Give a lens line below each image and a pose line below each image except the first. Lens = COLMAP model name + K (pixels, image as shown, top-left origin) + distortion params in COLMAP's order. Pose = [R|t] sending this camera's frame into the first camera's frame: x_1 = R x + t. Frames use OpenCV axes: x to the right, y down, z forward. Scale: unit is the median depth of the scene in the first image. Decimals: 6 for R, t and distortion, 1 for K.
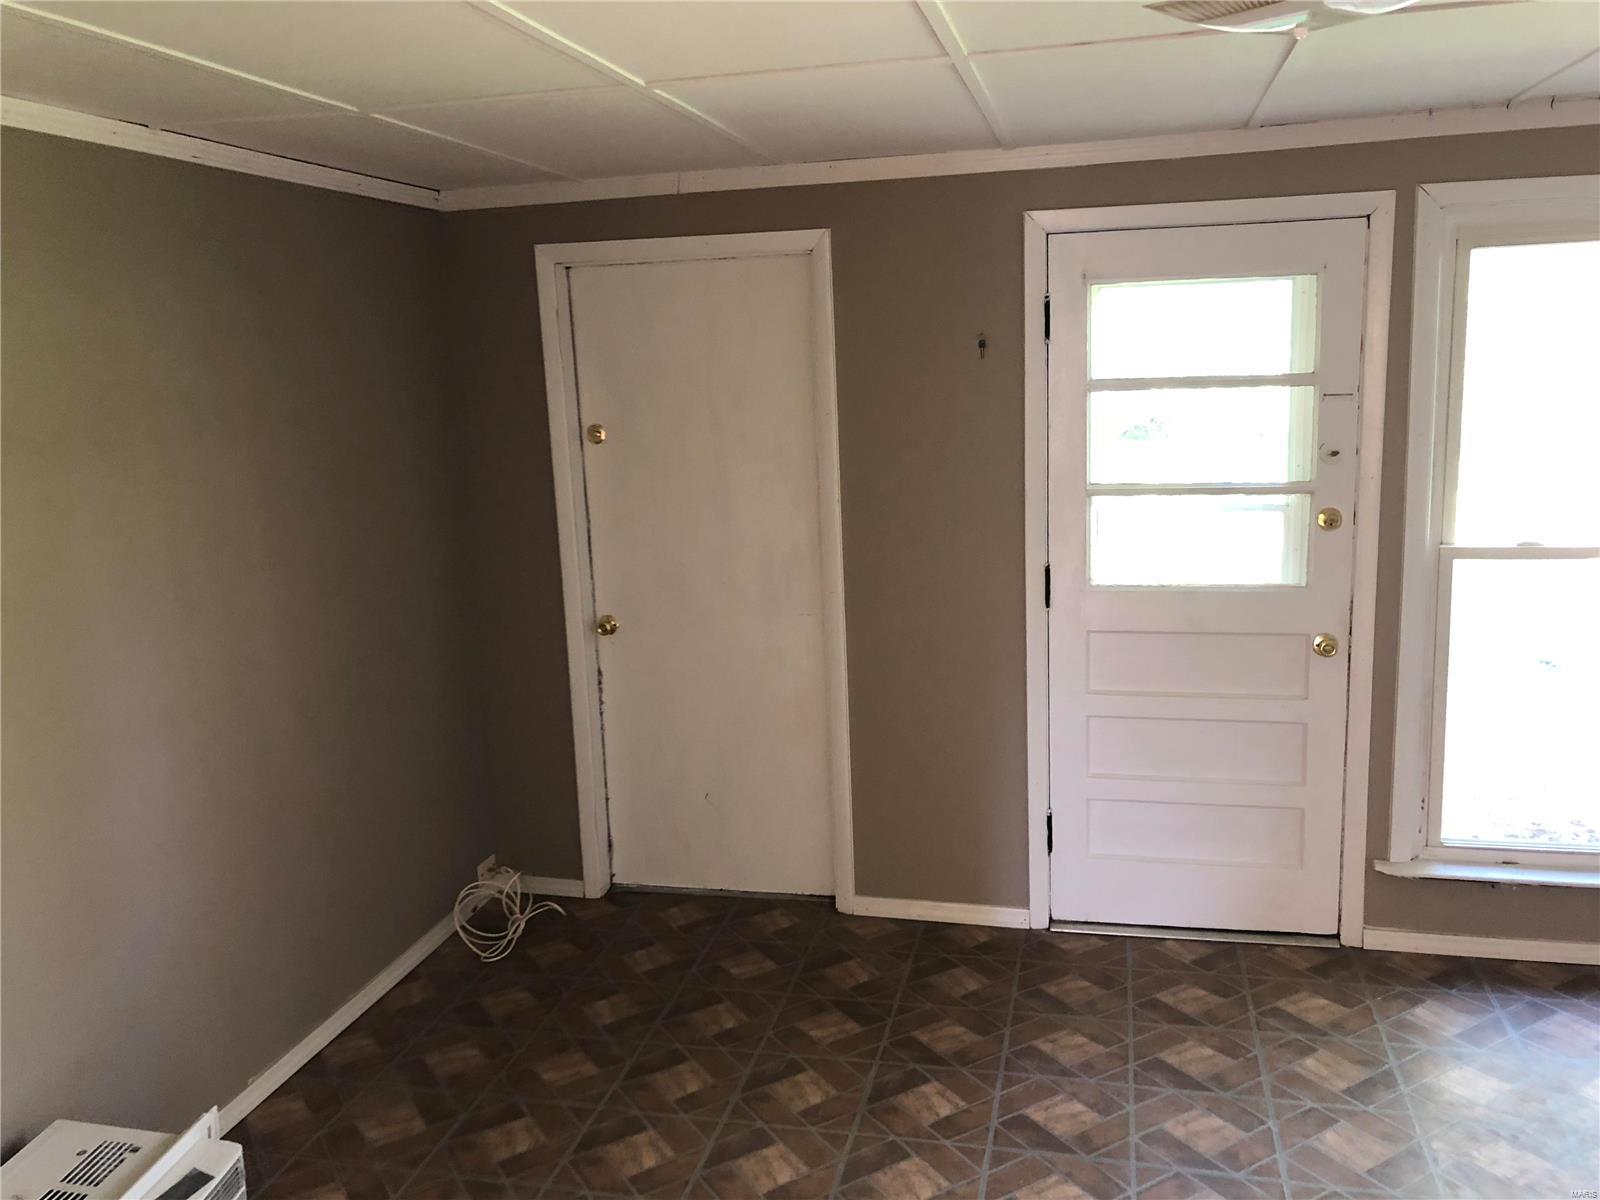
lens RADIAL K [[1319.6, 0, 809.8], [0, 1319.6, 600.8], [0, 0, 1]] dist [0.045763, -0.029799]
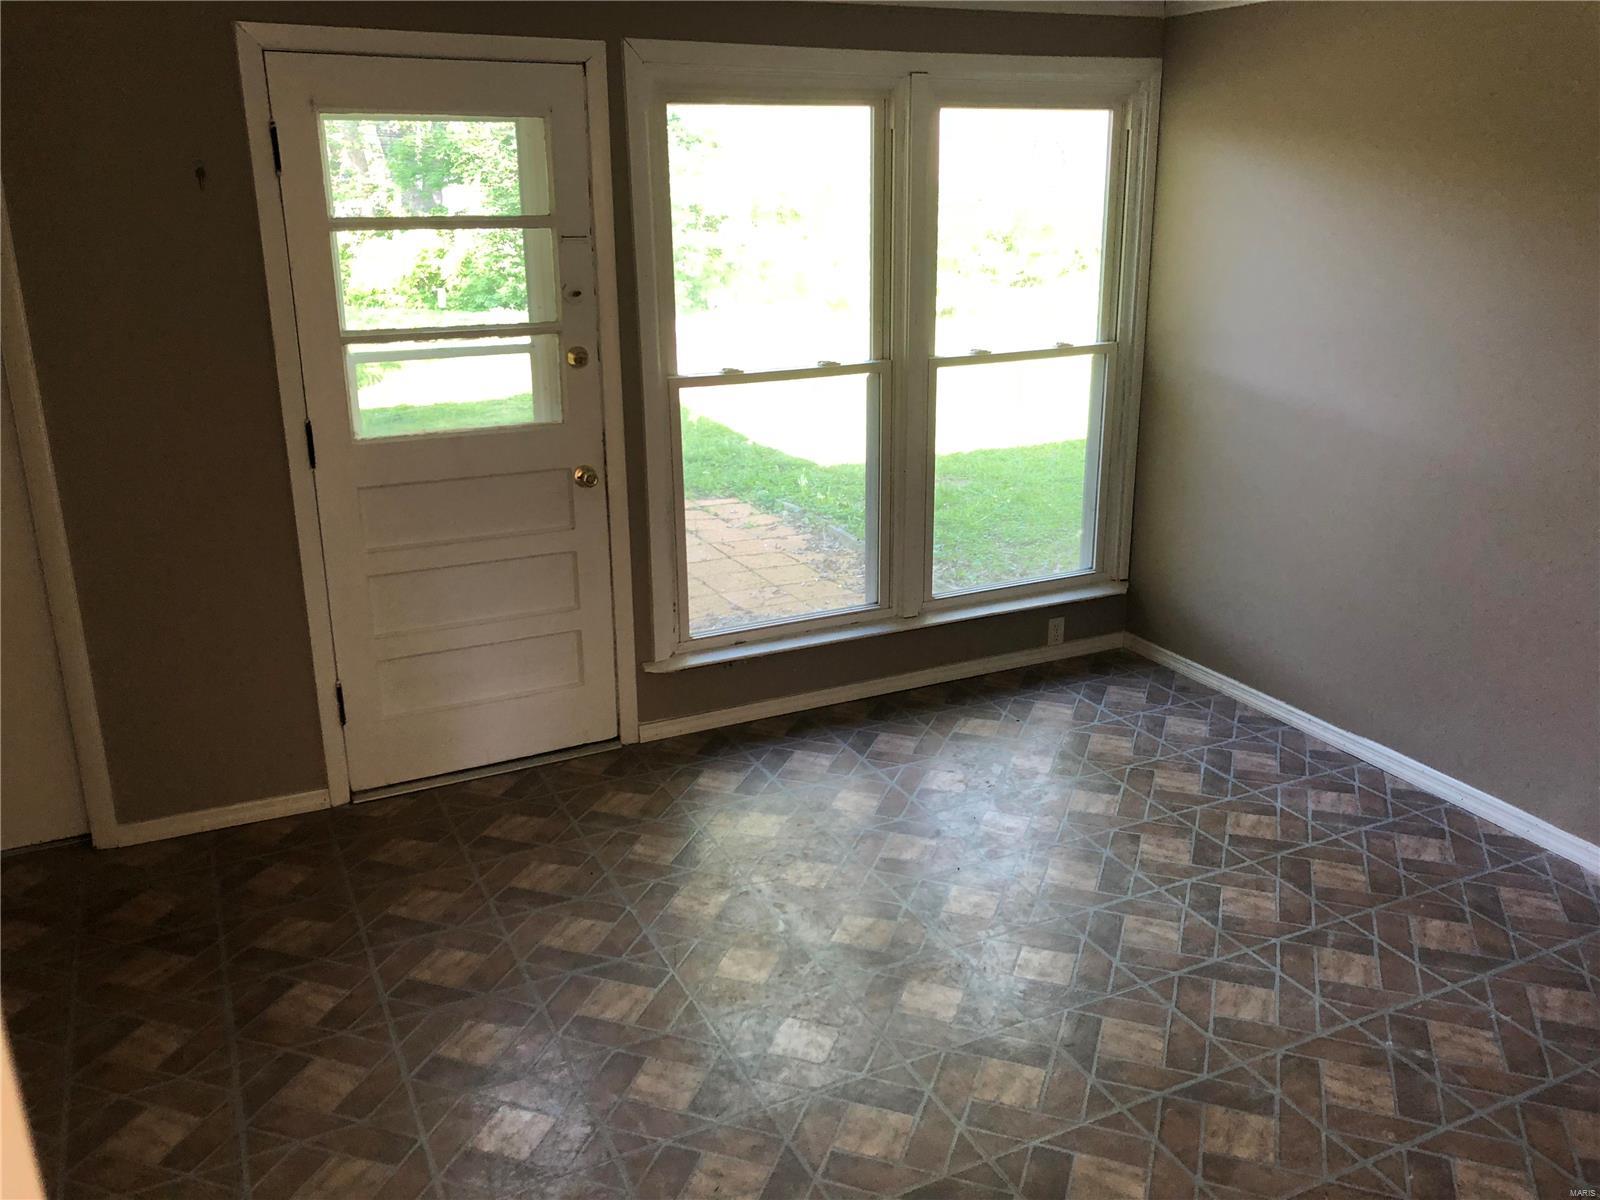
lens RADIAL K [[1319.6, 0, 808.1], [0, 1319.6, 595.6], [0, 0, 1]] dist [0.045763, -0.029799]
pose [[0.772308, -0.162776, 0.614040, -0.147550], [0.098088, 0.985578, 0.137897, -0.001726], [-0.627630, -0.046270, 0.777135, 0.051226]]
